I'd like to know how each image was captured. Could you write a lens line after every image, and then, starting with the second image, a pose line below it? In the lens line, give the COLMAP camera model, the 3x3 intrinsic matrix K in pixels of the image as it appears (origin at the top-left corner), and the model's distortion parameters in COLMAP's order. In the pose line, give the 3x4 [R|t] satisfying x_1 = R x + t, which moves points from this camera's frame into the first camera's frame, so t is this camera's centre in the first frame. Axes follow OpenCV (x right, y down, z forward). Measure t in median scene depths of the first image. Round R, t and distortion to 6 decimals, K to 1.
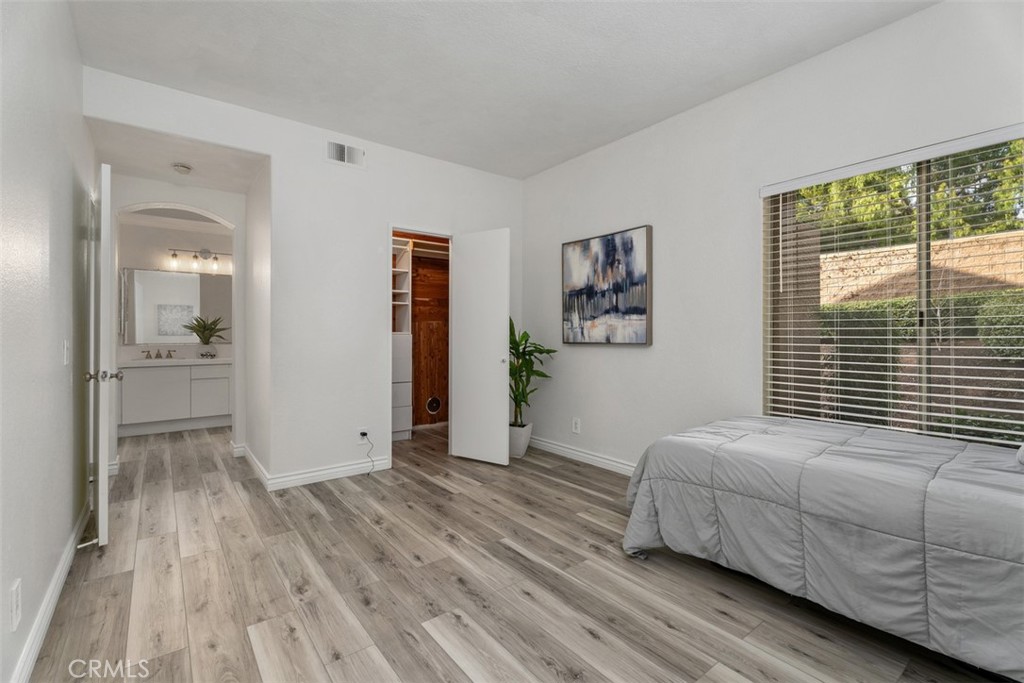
lens RADIAL K [[444.4, 0, 508.1], [0, 444.4, 336.3], [0, 0, 1]] dist [0.002324, -0.002364]
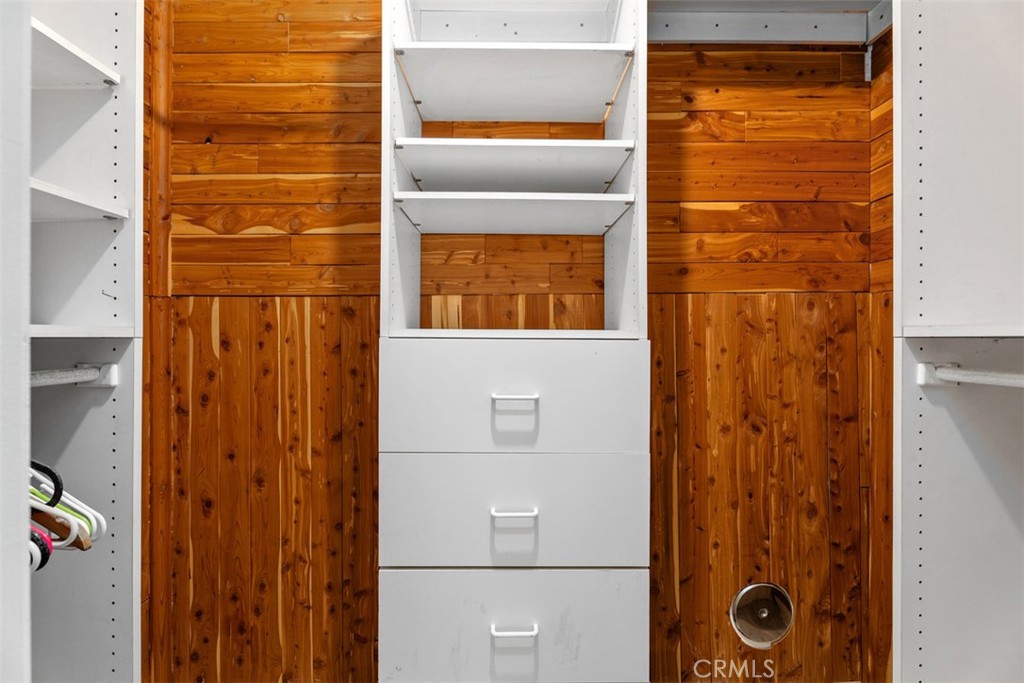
lens RADIAL K [[444.4, 0, 509.8], [0, 444.4, 340.8], [0, 0, 1]] dist [0.002324, -0.002364]
pose [[0.797763, -0.003123, -0.602963, -0.112033], [0.002365, 0.999995, -0.002051, -0.002362], [0.602966, 0.000211, 0.797767, 0.615417]]
